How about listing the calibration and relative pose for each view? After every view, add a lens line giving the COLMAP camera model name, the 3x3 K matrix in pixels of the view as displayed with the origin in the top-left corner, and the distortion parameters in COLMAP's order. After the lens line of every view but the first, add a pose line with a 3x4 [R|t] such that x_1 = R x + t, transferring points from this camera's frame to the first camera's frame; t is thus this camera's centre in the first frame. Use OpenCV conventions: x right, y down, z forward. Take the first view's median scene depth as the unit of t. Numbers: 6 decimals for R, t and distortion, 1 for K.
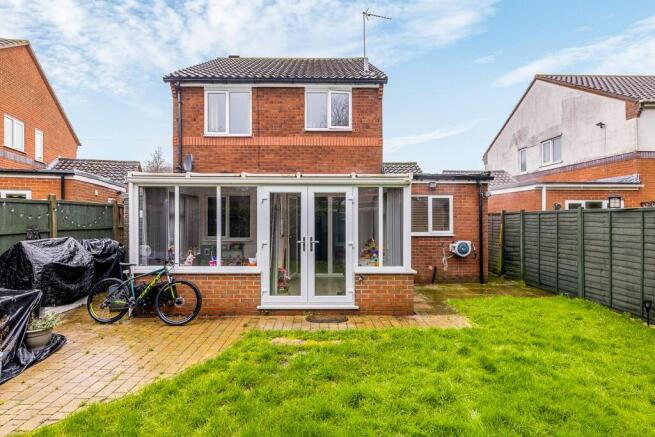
lens RADIAL K [[354.0, 0, 327.0], [0, 354.0, 217.5], [0, 0, 1]] dist [-0.001517, 0.000098]
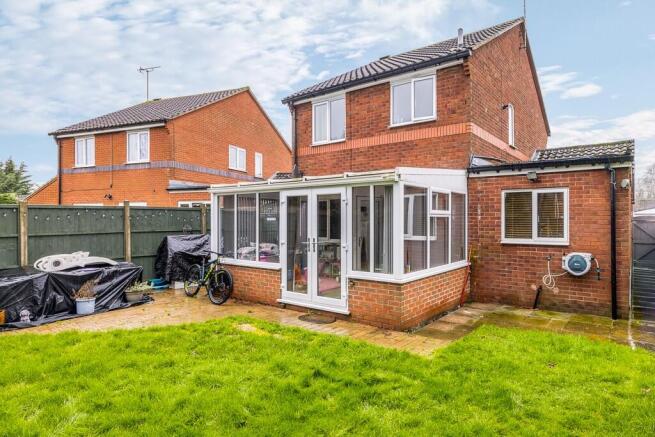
lens RADIAL K [[386.2, 0, 327.5], [0, 386.2, 220.2], [0, 0, 1]] dist [-0.003584, -0.000380]
pose [[0.783641, -0.001727, -0.621212, 0.463193], [-0.000296, 0.999995, -0.003153, 0.004388], [0.621214, 0.002654, 0.783636, 0.098797]]
